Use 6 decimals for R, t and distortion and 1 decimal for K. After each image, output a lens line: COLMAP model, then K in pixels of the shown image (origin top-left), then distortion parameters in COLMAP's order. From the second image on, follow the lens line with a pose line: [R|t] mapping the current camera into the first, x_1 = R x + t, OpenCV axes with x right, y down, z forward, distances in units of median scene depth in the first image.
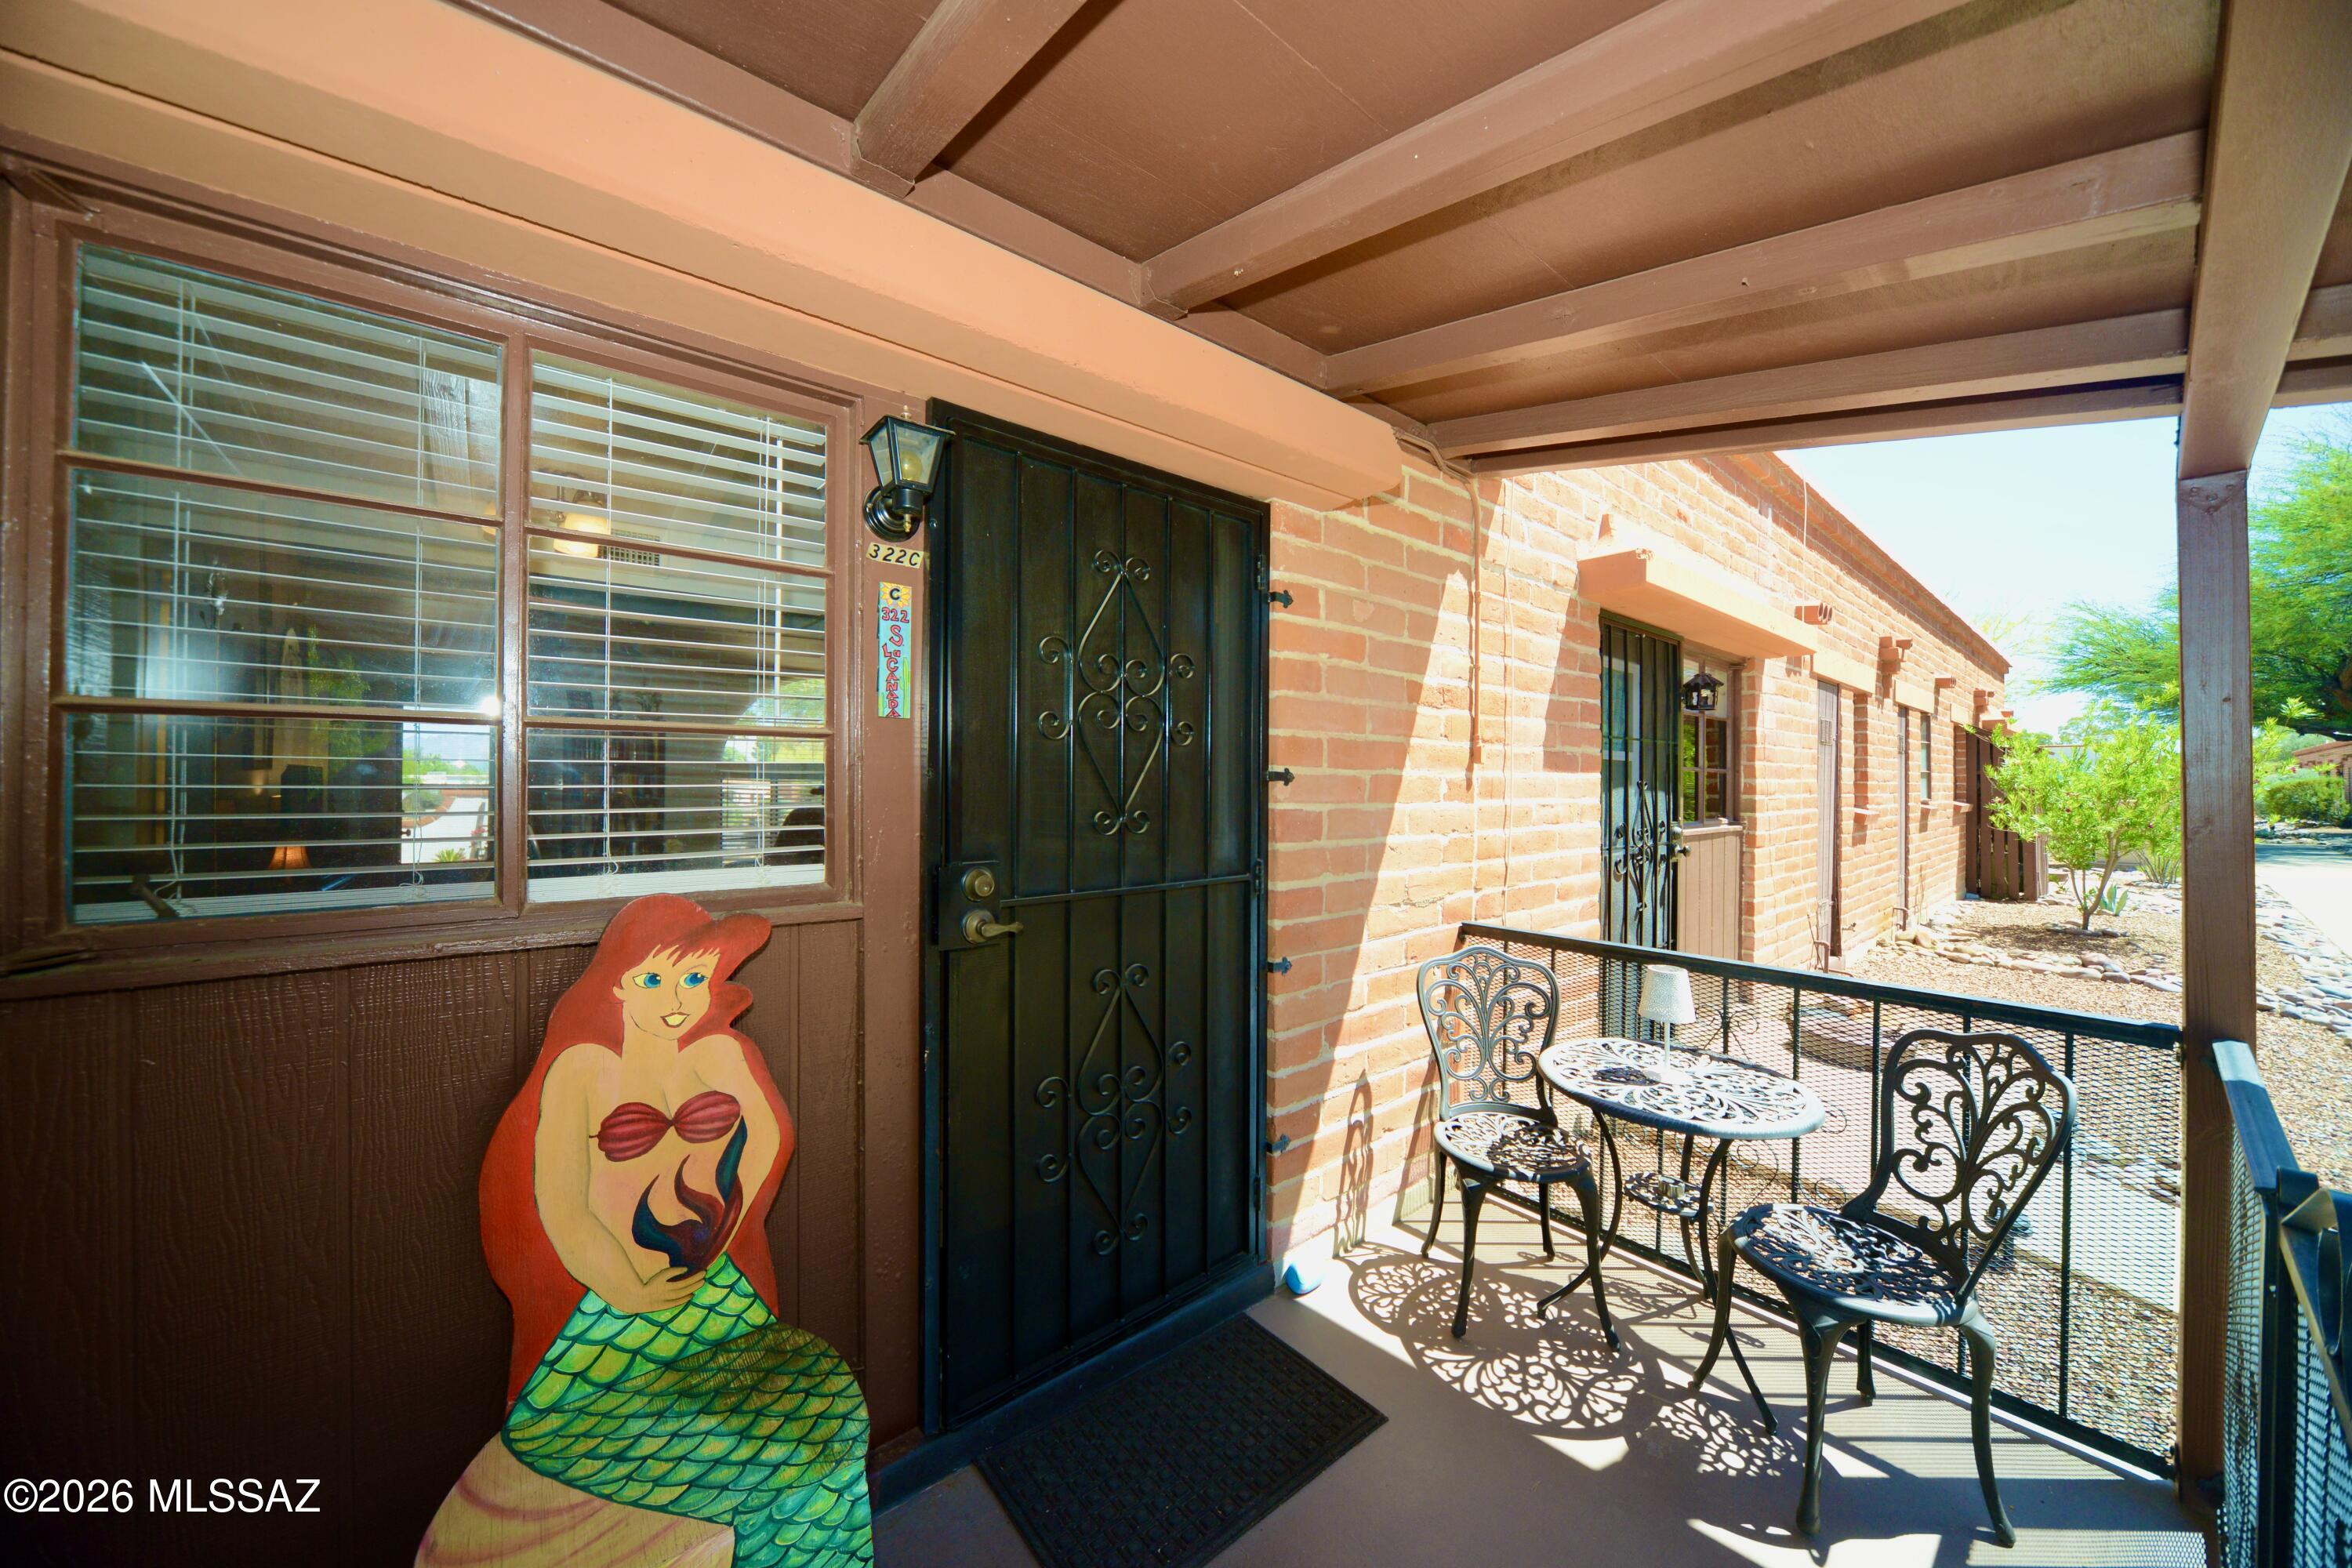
lens RADIAL K [[815.8, 0, 1164.9], [0, 815.8, 778.8], [0, 0, 1]] dist [-0.012927, 0.000383]
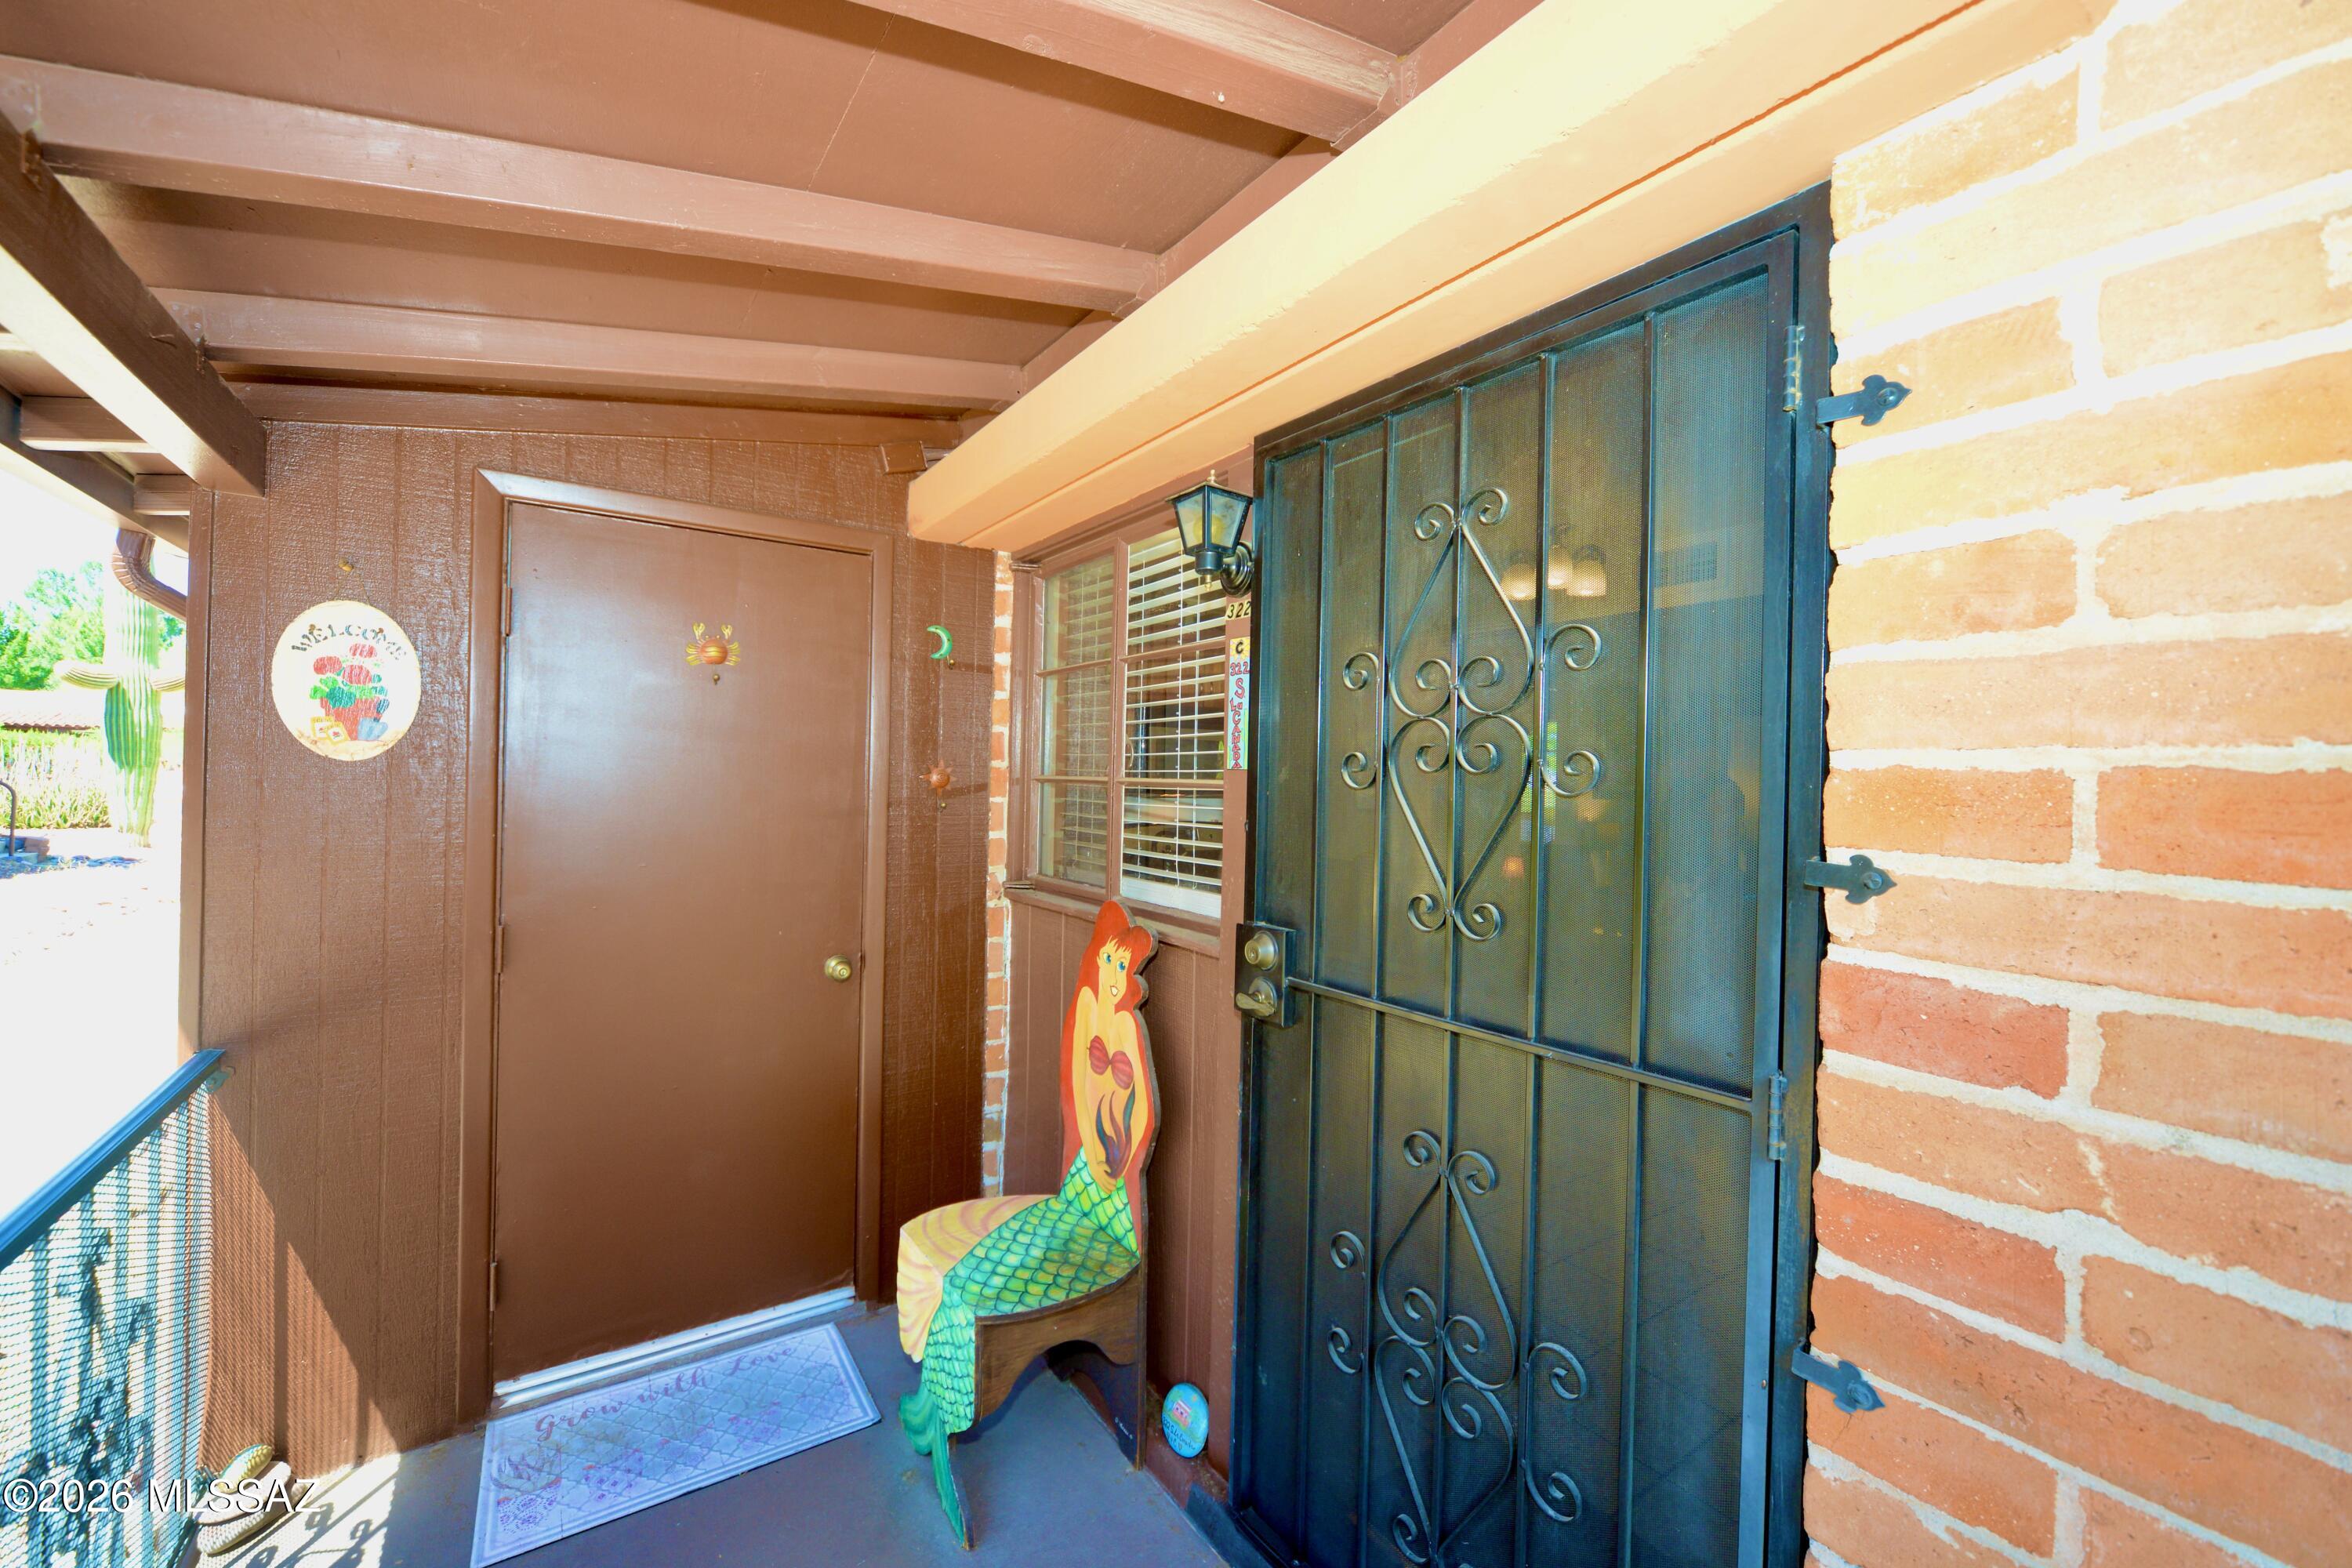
lens RADIAL K [[940.0, 0, 1176.0], [0, 940.0, 784.0], [0, 0, 1]] dist [-0.002538, -0.000038]
pose [[-0.081388, -0.001207, -0.996682, 0.988154], [-0.021468, 0.999769, 0.000542, -0.065032], [0.996451, 0.021441, -0.081395, 1.190305]]
